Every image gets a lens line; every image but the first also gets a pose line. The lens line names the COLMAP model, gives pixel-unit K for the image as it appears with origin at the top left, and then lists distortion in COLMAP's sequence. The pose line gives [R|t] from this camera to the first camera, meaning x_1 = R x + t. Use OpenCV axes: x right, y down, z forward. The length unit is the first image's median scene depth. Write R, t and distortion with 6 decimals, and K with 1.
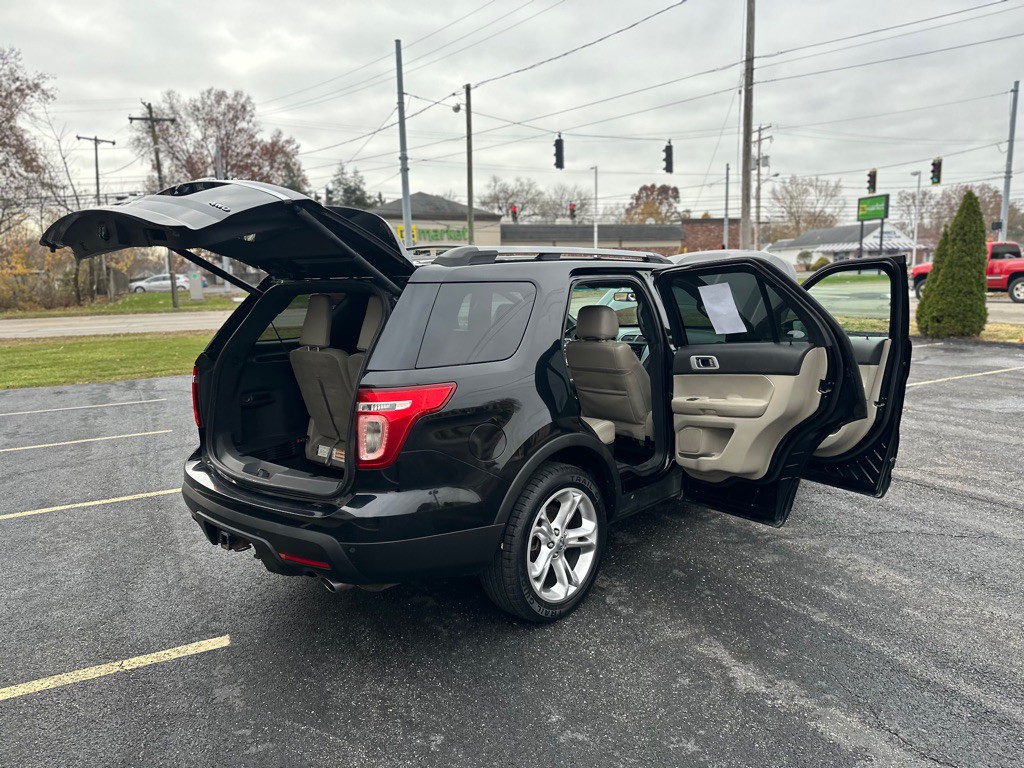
lens RADIAL K [[717.9, 0, 516.1], [0, 717.9, 386.5], [0, 0, 1]] dist [0.023736, -0.026025]
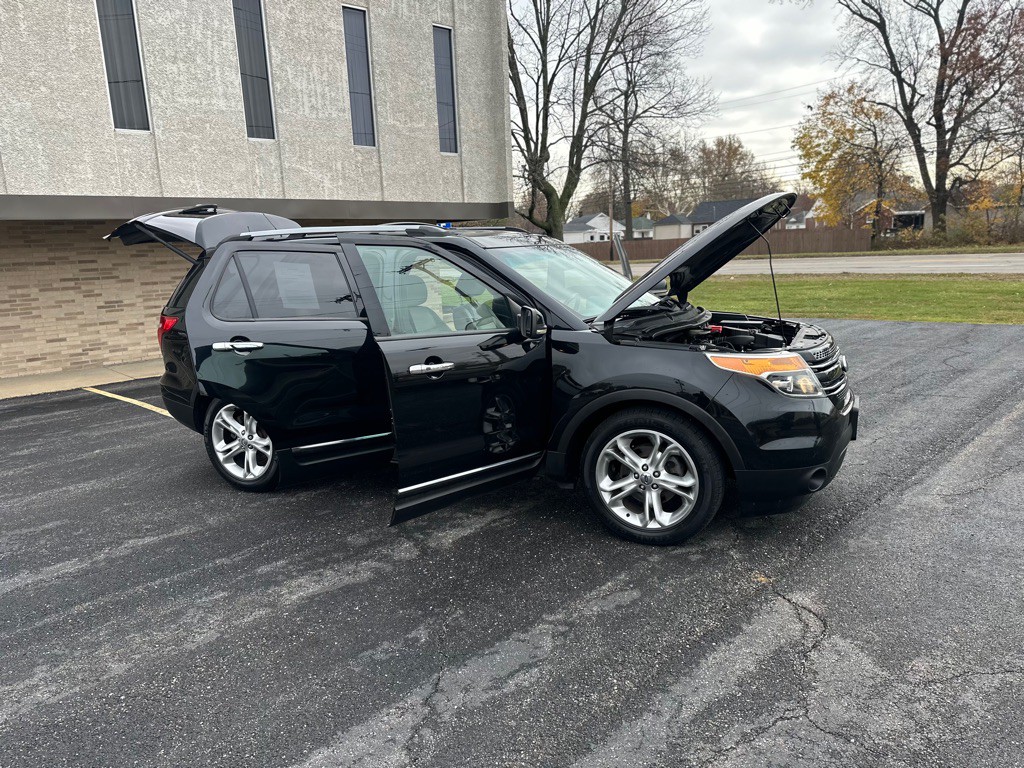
lens RADIAL K [[715.0, 0, 512.0], [0, 715.0, 384.0], [0, 0, 1]] dist [0.043255, -0.052656]
pose [[0.285090, 0.190894, -0.939299, 0.394439], [-0.103579, 0.980364, 0.167802, -0.048784], [0.952888, 0.049453, 0.299264, 0.271267]]
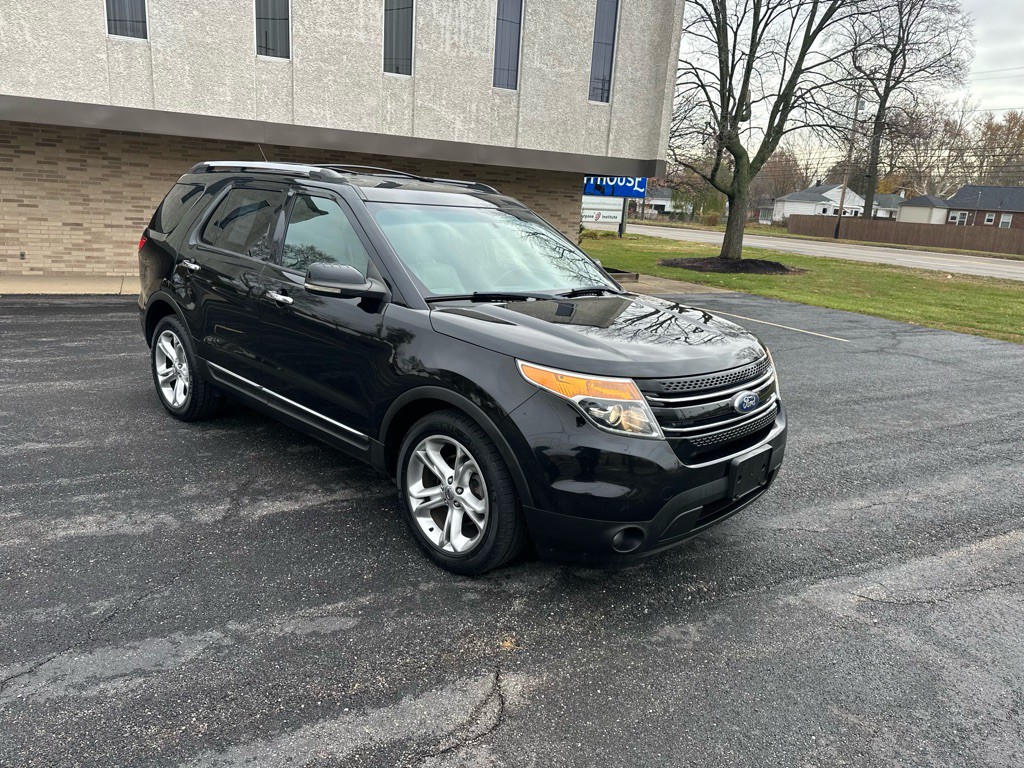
lens RADIAL K [[718.4, 0, 510.0], [0, 718.4, 381.0], [0, 0, 1]] dist [0.022114, -0.024478]
pose [[-0.020481, 0.269058, -0.962906, 0.373555], [-0.208560, 0.940770, 0.267309, -0.074247], [0.977795, 0.206299, 0.036847, 0.409193]]
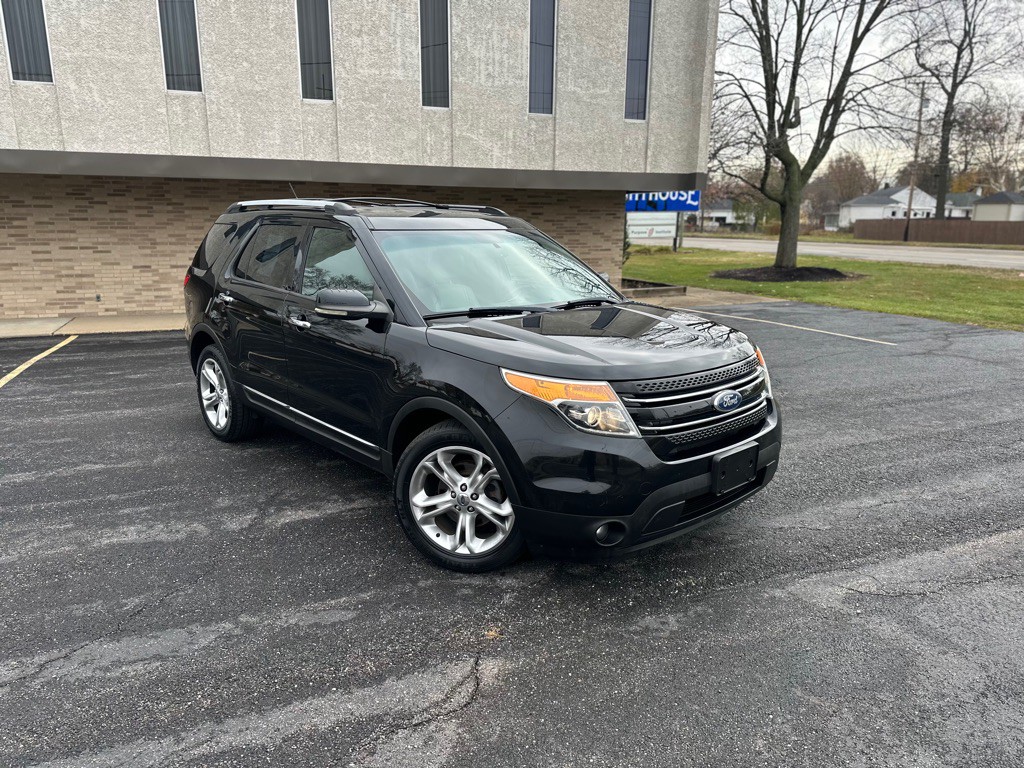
lens RADIAL K [[717.0, 0, 511.4], [0, 717.0, 385.3], [0, 0, 1]] dist [0.027648, -0.031461]
pose [[-0.097650, 0.247873, -0.963859, 0.387823], [-0.151027, 0.953580, 0.260530, -0.078718], [0.983695, 0.171009, -0.055681, 0.436338]]
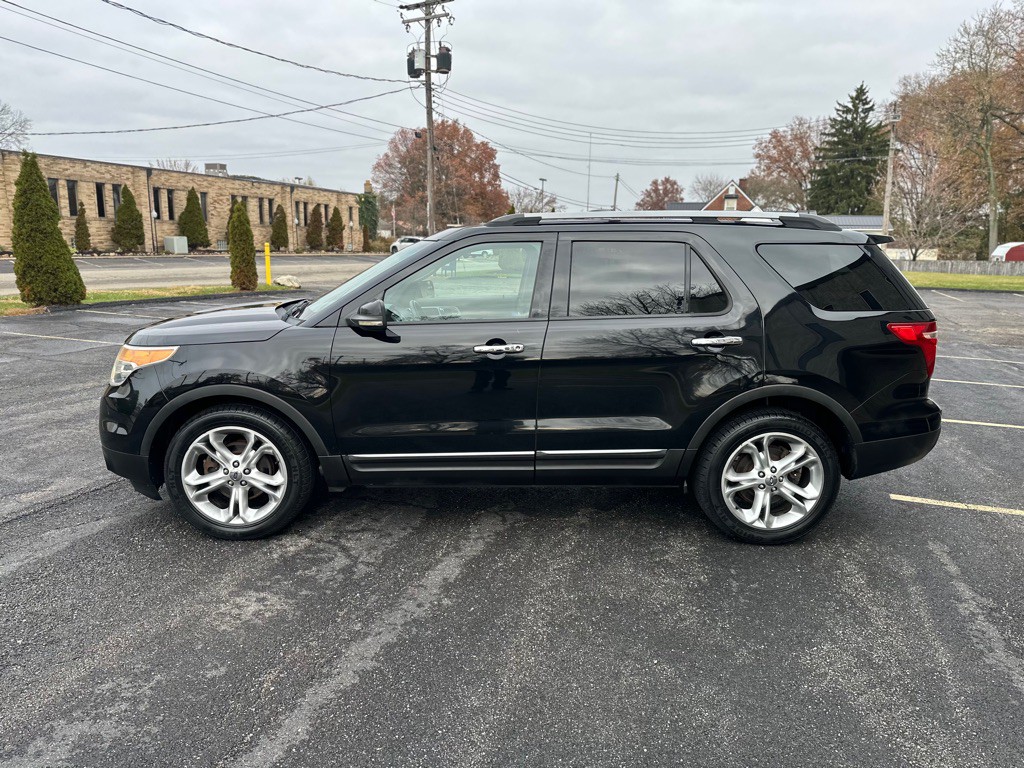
lens RADIAL K [[718.3, 0, 512.0], [0, 718.3, 384.0], [0, 0, 1]] dist [0.051292, -0.065526]
pose [[-0.687723, -0.126461, 0.714873, -0.217909], [0.106194, 0.956595, 0.271383, -0.081531], [-0.718164, 0.262552, -0.644443, 0.593606]]
